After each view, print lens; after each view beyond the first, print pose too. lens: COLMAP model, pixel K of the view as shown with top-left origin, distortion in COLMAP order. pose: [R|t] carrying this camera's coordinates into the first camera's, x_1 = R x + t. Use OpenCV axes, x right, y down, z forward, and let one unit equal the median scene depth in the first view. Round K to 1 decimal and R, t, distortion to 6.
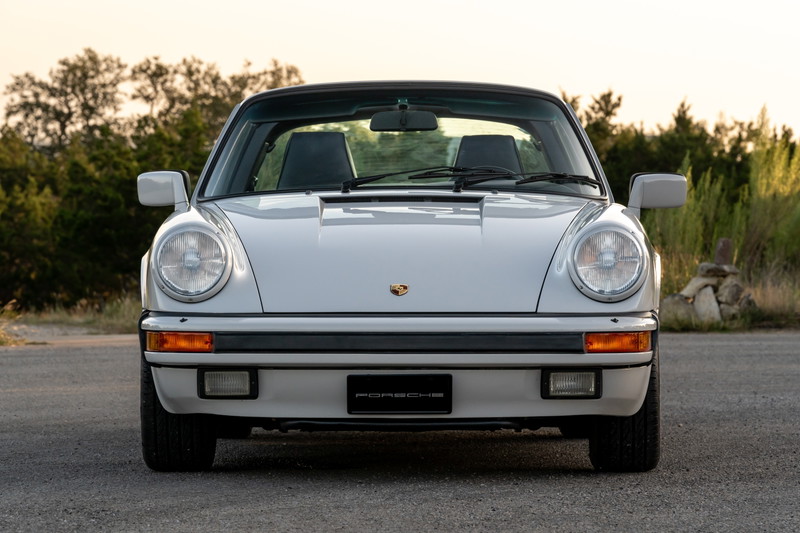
lens RADIAL K [[3578.7, 0, 400.0], [0, 3578.7, 266.5], [0, 0, 1]] dist [0.317836, 4.328423]
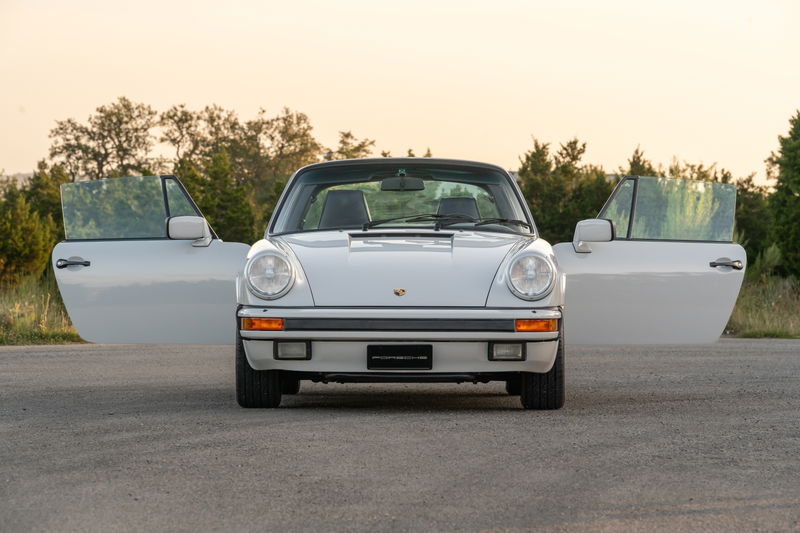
lens RADIAL K [[3383.4, 0, 400.0], [0, 3383.4, 266.5], [0, 0, 1]] dist [0.396263, -1.095010]
pose [[0.999991, 0.003872, 0.001823, -0.002579], [-0.003858, 0.999963, -0.007735, 0.005967], [-0.001853, 0.007728, 0.999968, -0.455233]]
